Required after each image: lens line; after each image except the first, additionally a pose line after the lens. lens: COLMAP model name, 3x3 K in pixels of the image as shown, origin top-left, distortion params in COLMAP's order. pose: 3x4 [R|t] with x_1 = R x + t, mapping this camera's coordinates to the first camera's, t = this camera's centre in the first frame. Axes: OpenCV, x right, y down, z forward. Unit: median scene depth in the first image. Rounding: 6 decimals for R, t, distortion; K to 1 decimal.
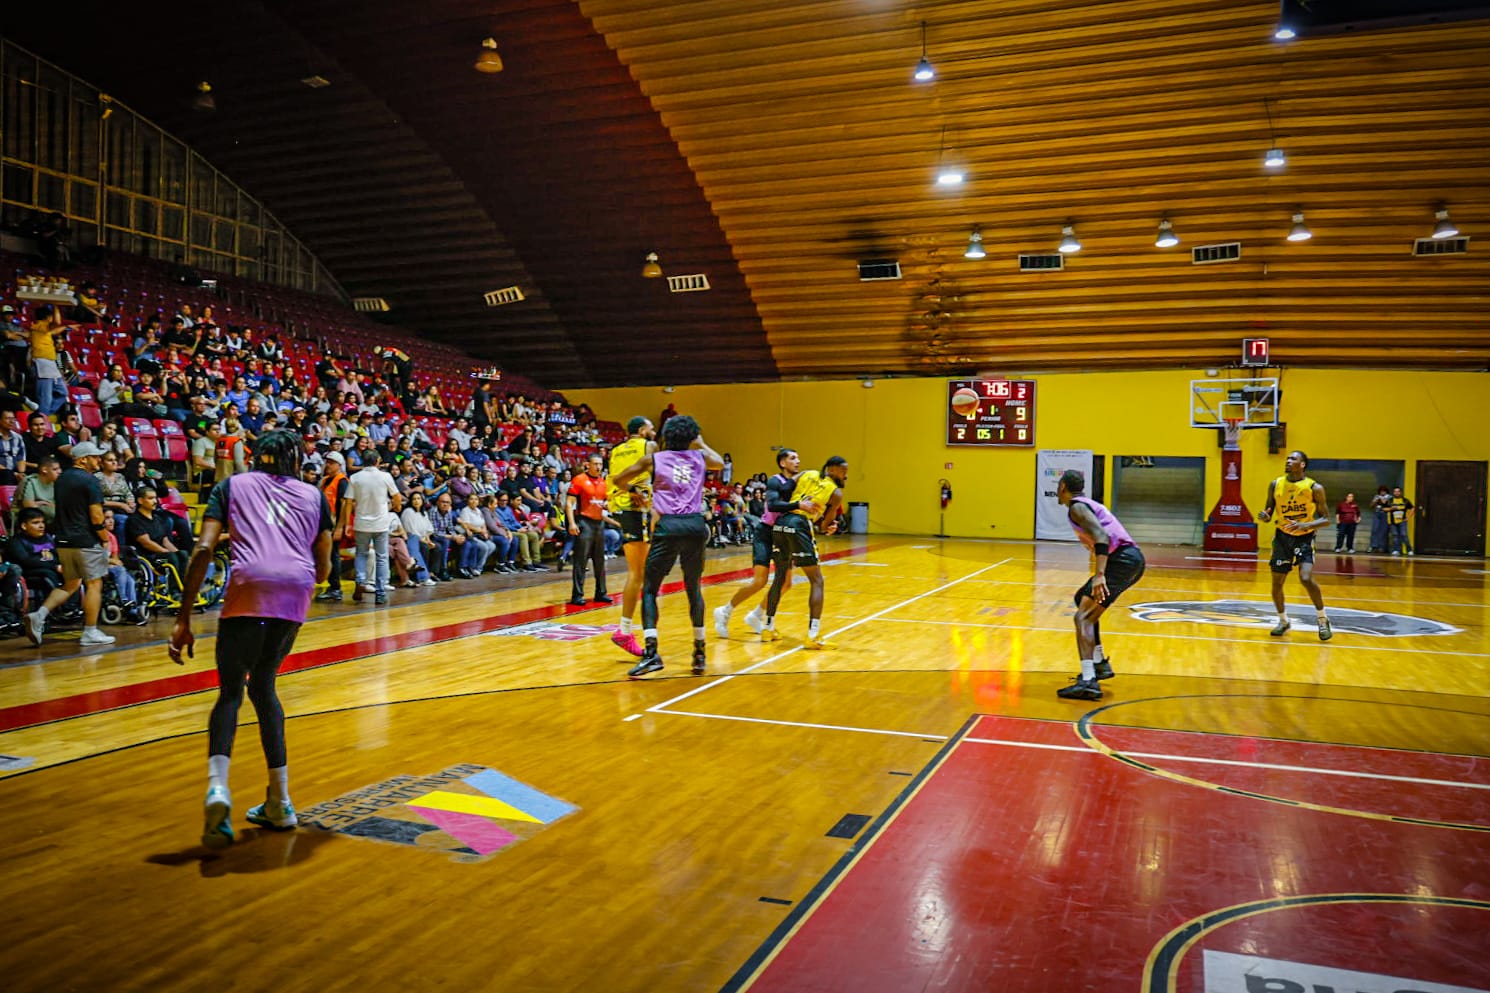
lens RADIAL K [[1242.2, 0, 708.2], [0, 1242.2, 491.1], [0, 0, 1]] dist [-0.070581, 0.064286]
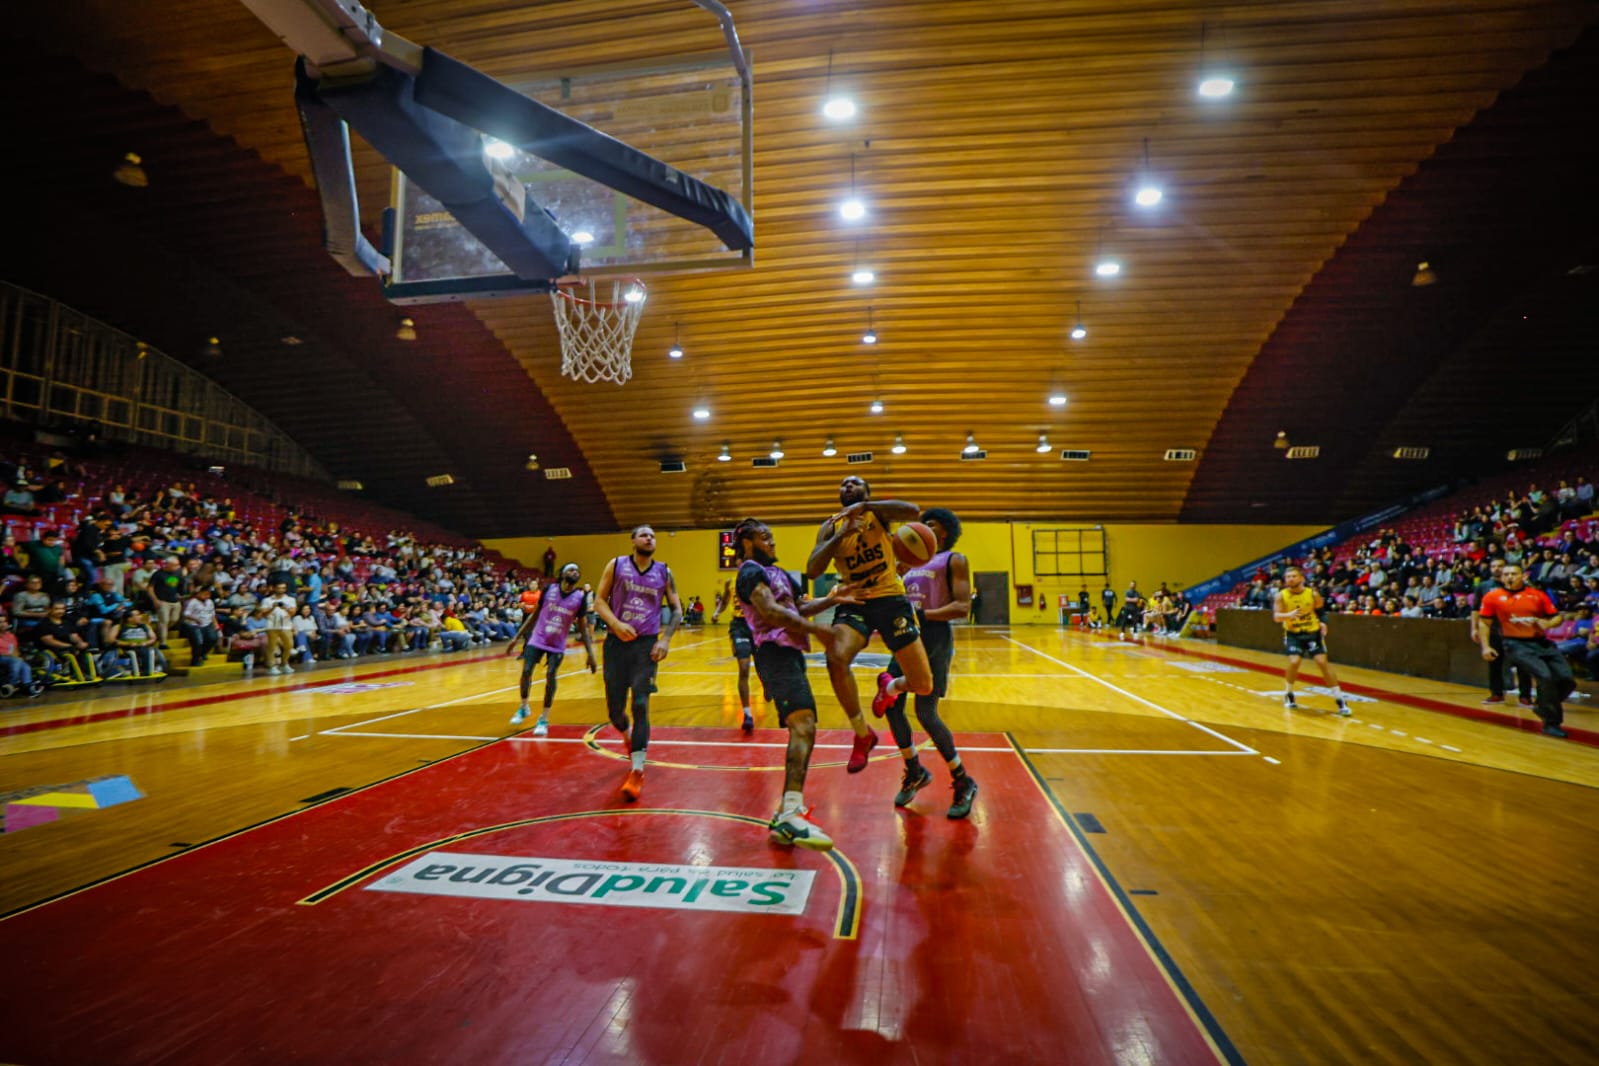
lens RADIAL K [[743.0, 0, 807.0], [0, 743.0, 530.4], [0, 0, 1]] dist [-0.034179, 0.006563]
pose [[0.972031, -0.007783, 0.234724, 0.080923], [0.029714, 0.995495, -0.090038, 0.005226], [-0.232966, 0.094494, 0.967883, -0.016371]]
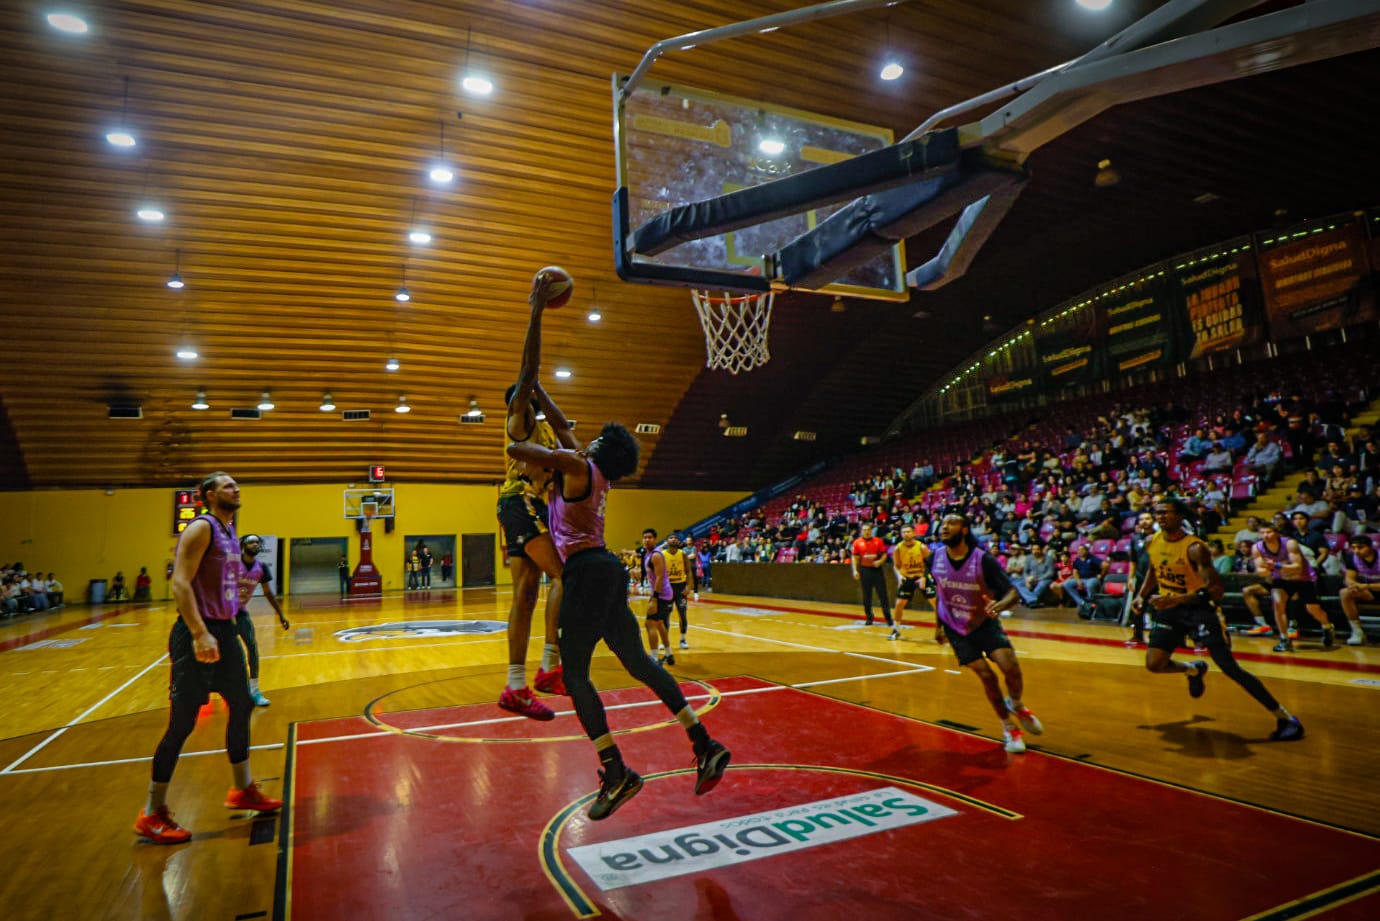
lens RADIAL K [[749.7, 0, 599.4], [0, 749.7, 430.5], [0, 0, 1]] dist [-0.027467, -0.000402]
pose [[0.744681, 0.056473, 0.665027, -0.021035], [0.057718, 0.987232, -0.148466, -0.000204], [-0.664920, 0.148944, 0.731914, 0.021402]]
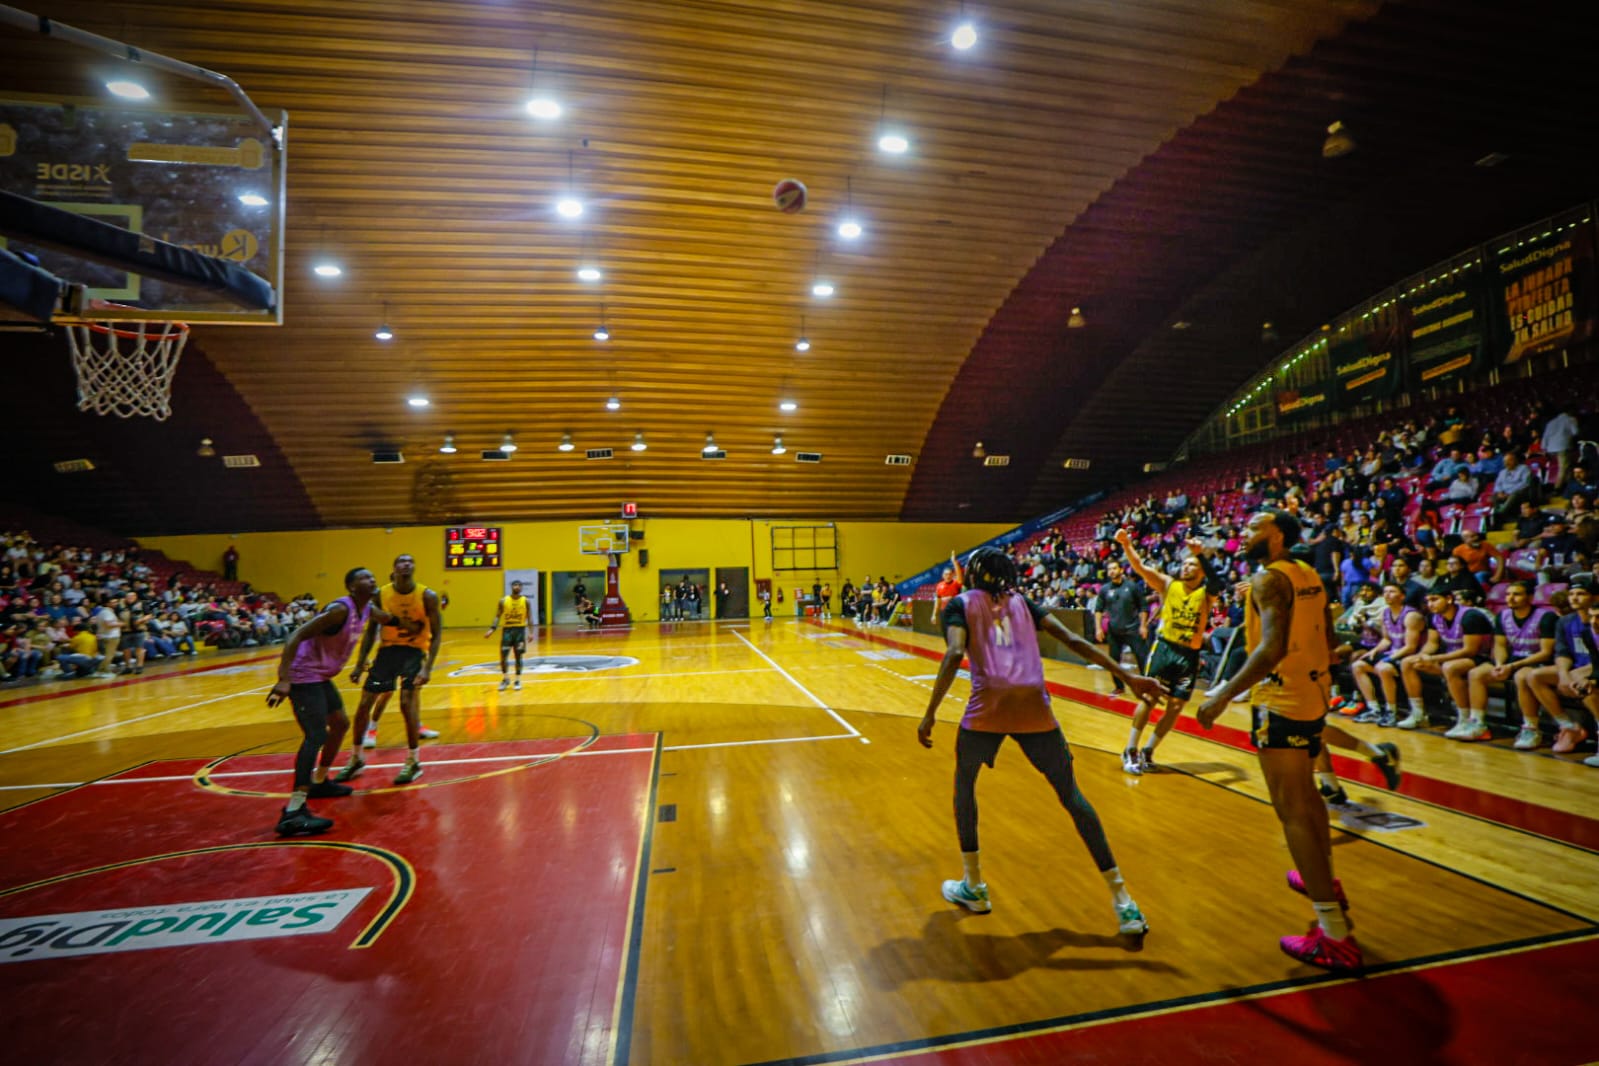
lens RADIAL K [[743.0, 0, 807.6], [0, 743.0, 533.2], [0, 0, 1]] dist [-0.034179, 0.006563]
pose [[0.849769, -0.012176, 0.527015, 0.102485], [0.053414, 0.996577, -0.063101, 0.001214], [-0.524443, 0.081772, 0.847510, -0.041079]]
